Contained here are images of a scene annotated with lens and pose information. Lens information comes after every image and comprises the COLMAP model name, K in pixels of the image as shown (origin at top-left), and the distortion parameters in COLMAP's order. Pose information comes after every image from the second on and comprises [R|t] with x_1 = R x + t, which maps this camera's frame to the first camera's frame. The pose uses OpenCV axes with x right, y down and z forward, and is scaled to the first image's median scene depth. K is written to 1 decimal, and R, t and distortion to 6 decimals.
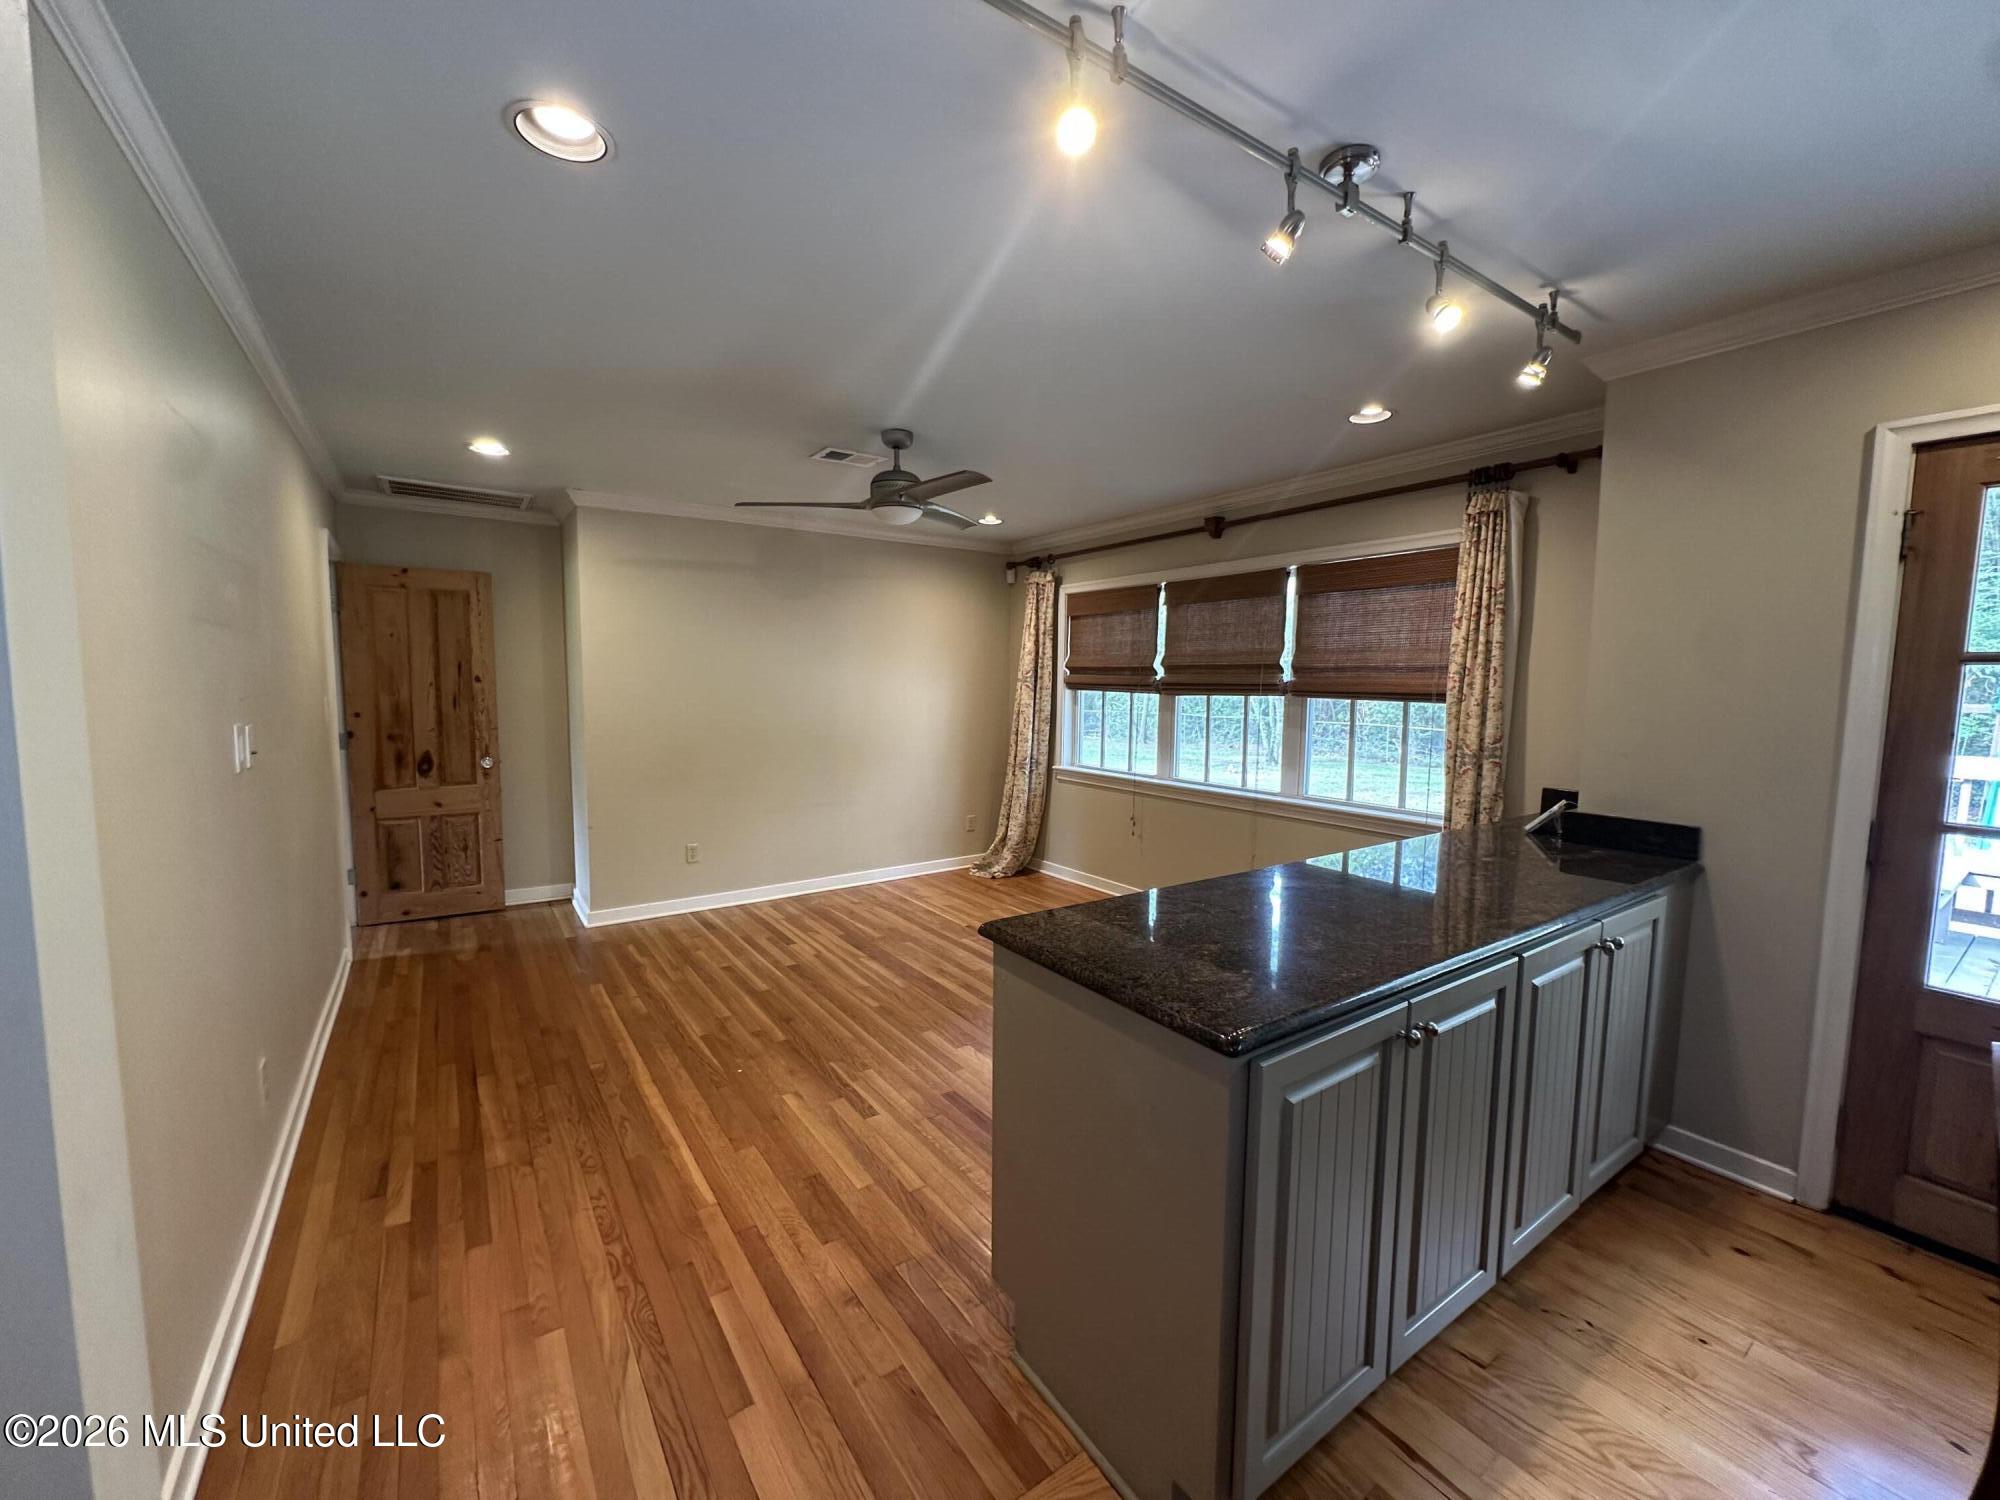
lens RADIAL K [[799.7, 0, 993.3], [0, 799.7, 744.4], [0, 0, 1]] dist [-0.005928, 0.001368]
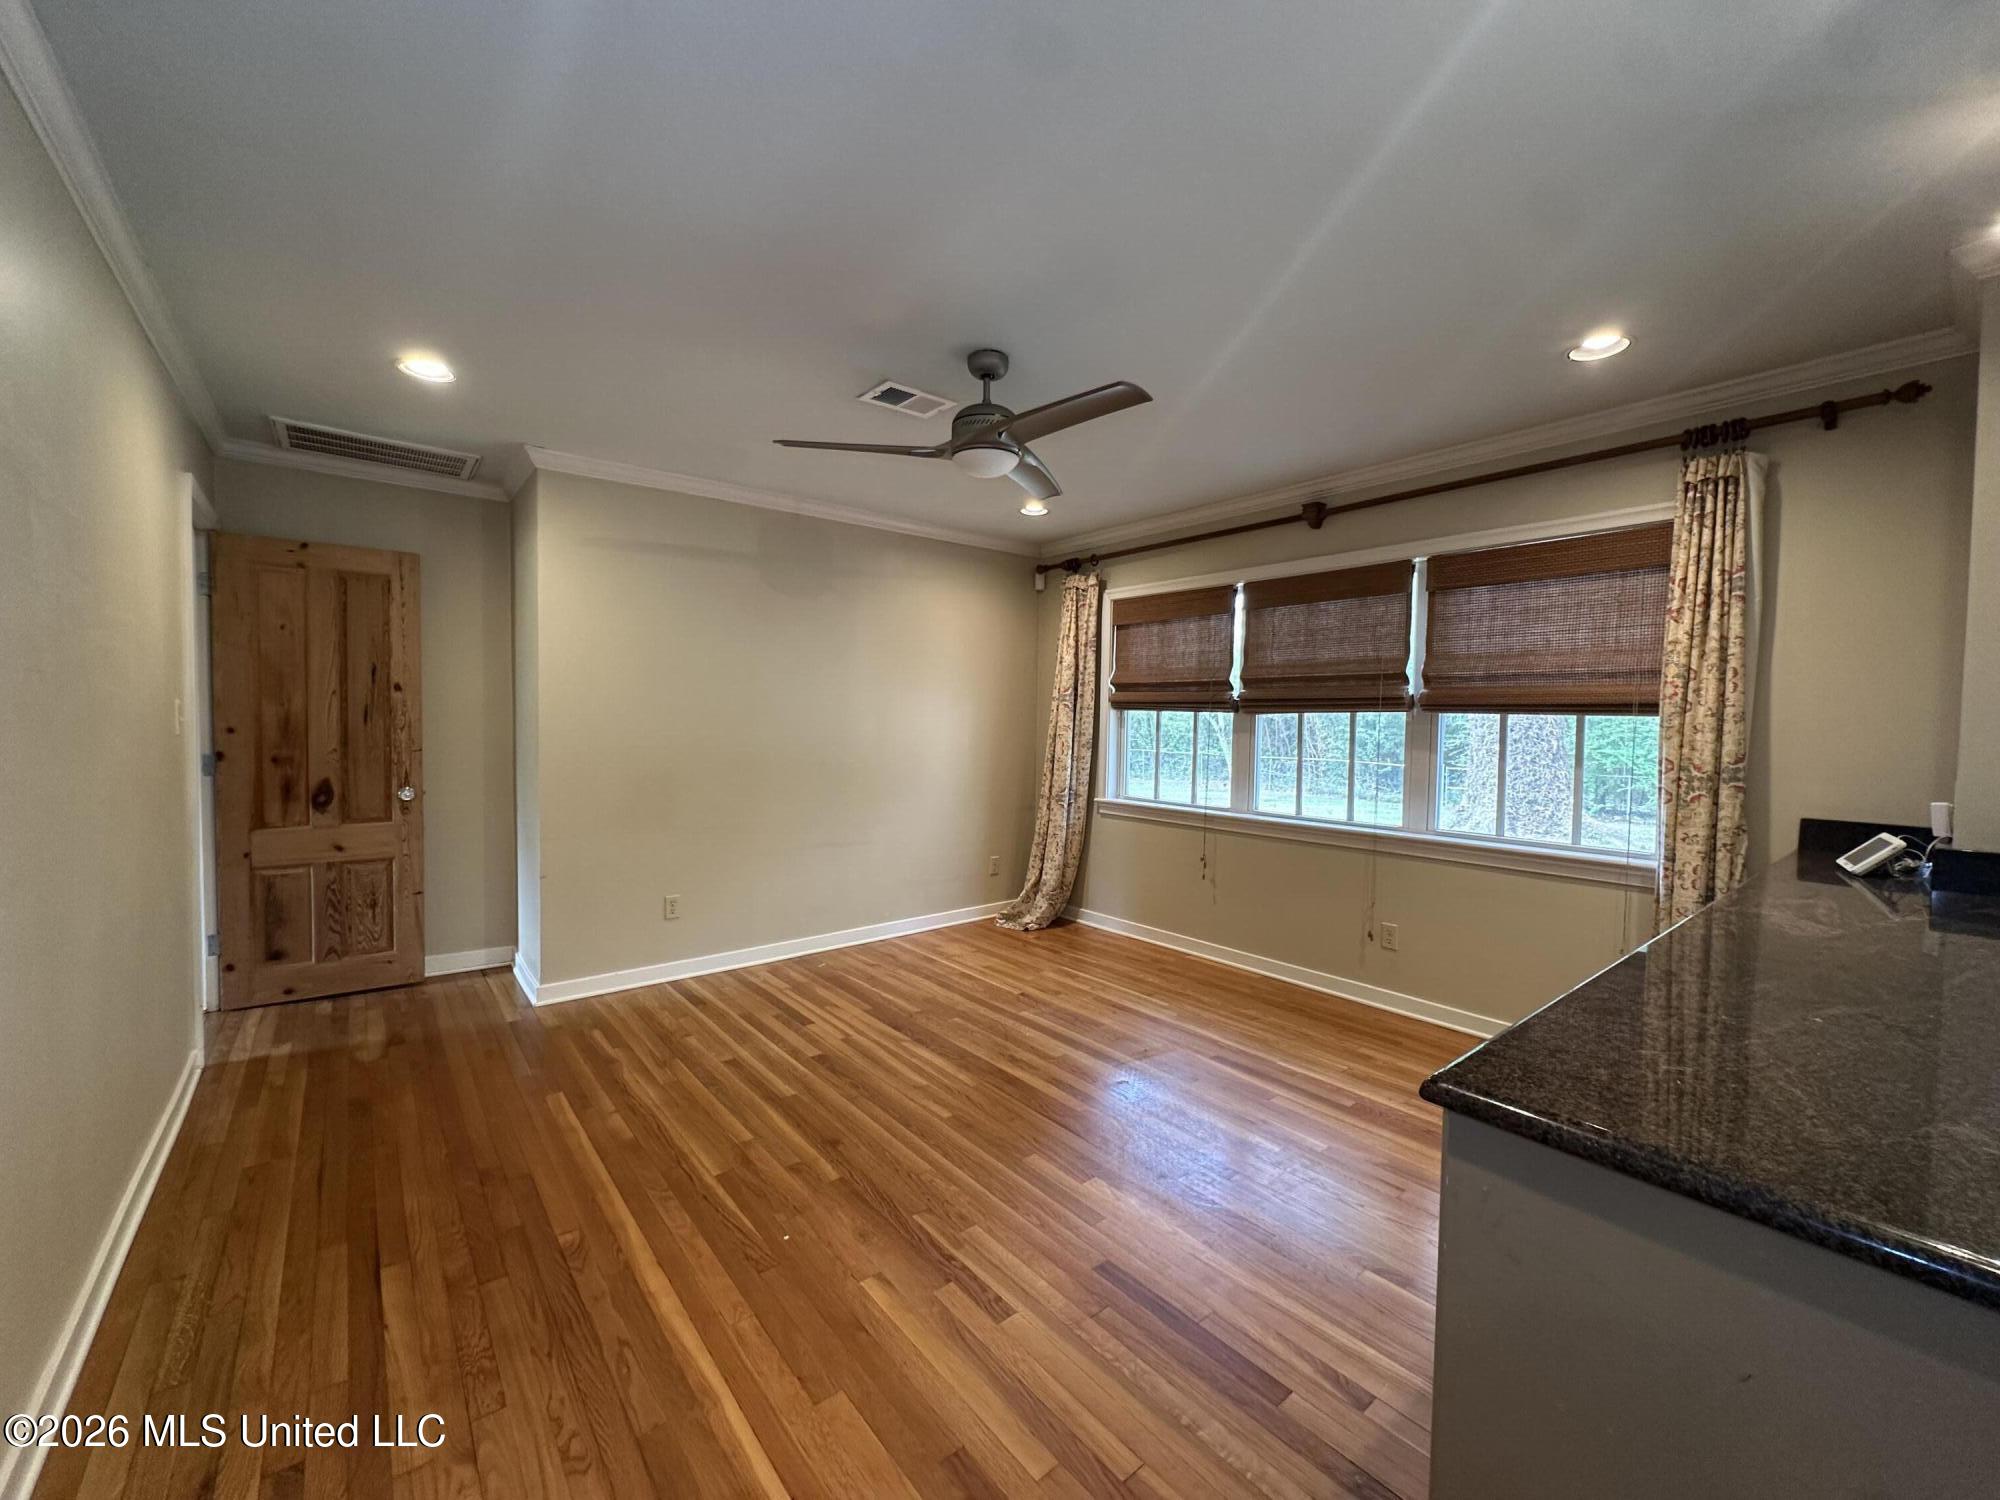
lens RADIAL K [[799.7, 0, 994.5], [0, 799.7, 746.3], [0, 0, 1]] dist [-0.005928, 0.001368]
pose [[0.997277, 0.003125, 0.073684, -0.133489], [0.000233, 0.998964, -0.045509, 0.013935], [-0.073750, 0.045402, 0.996243, 0.200558]]
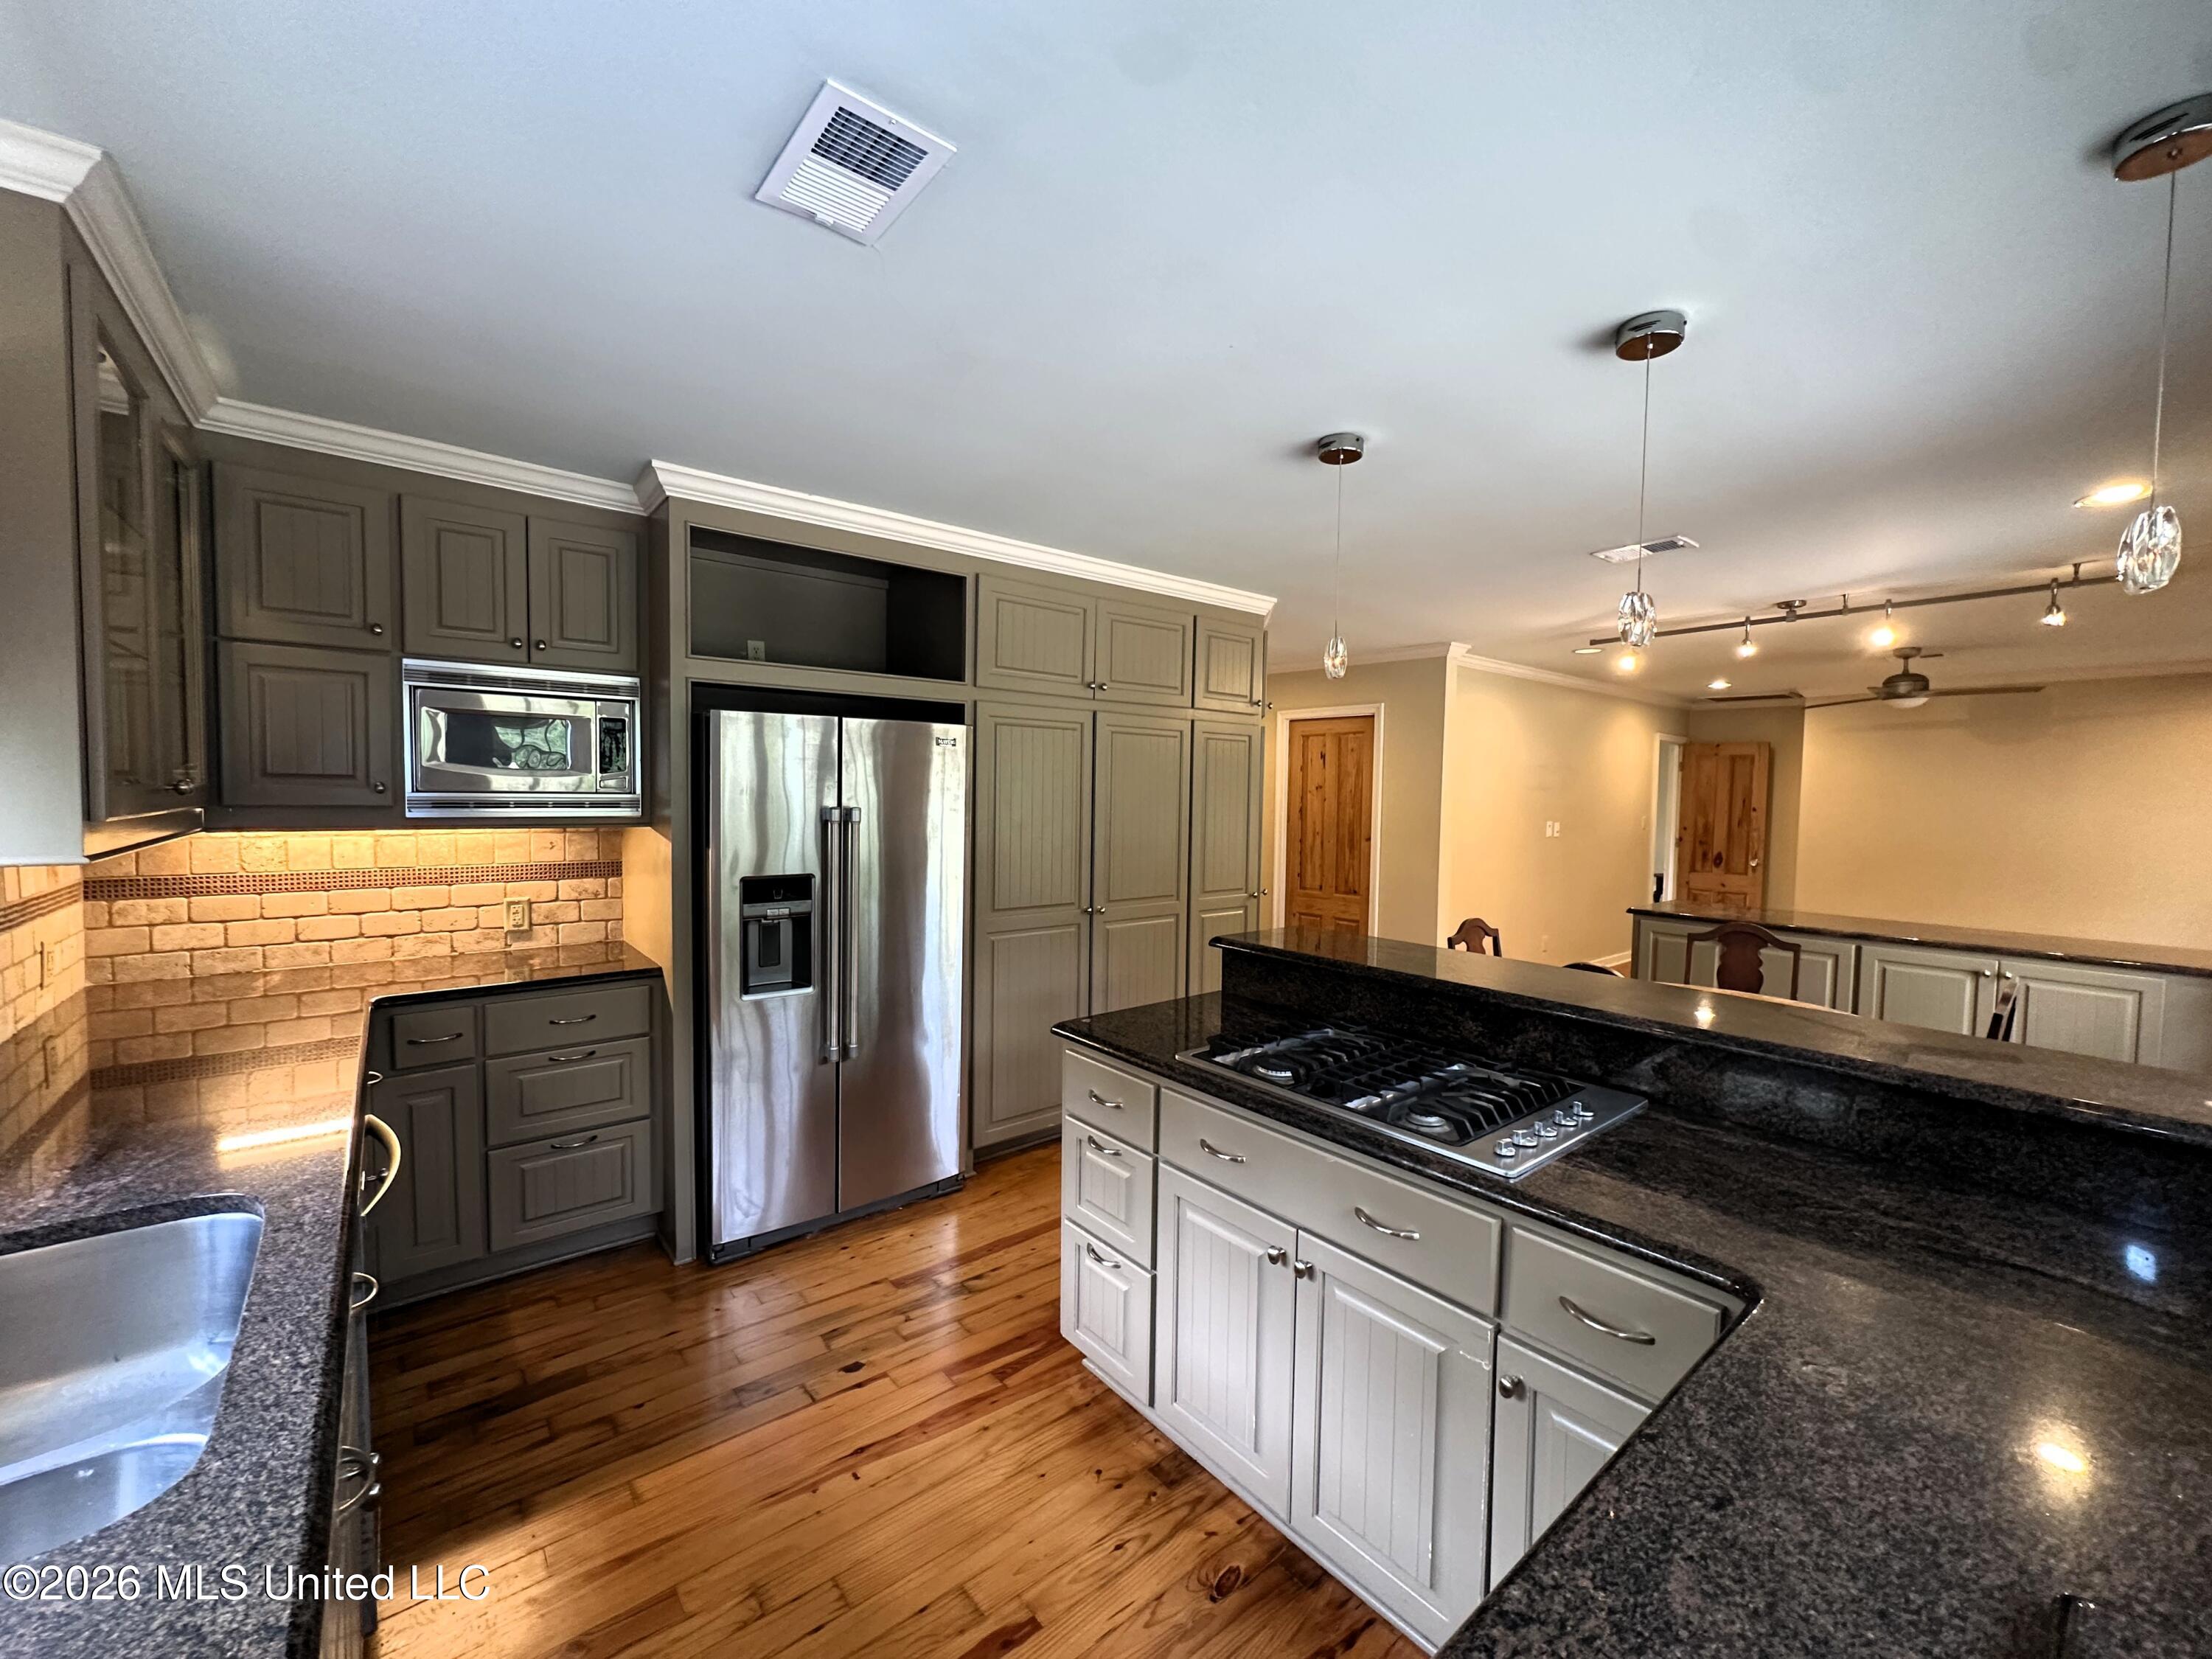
lens RADIAL K [[884.4, 0, 1101.4], [0, 884.4, 829.3], [0, 0, 1]] dist [-0.005928, 0.001368]
pose [[0.075351, 0.037241, -0.996461, 1.123650], [-0.098819, 0.994662, 0.029701, 0.036961], [0.992248, 0.096232, 0.078629, -0.469349]]
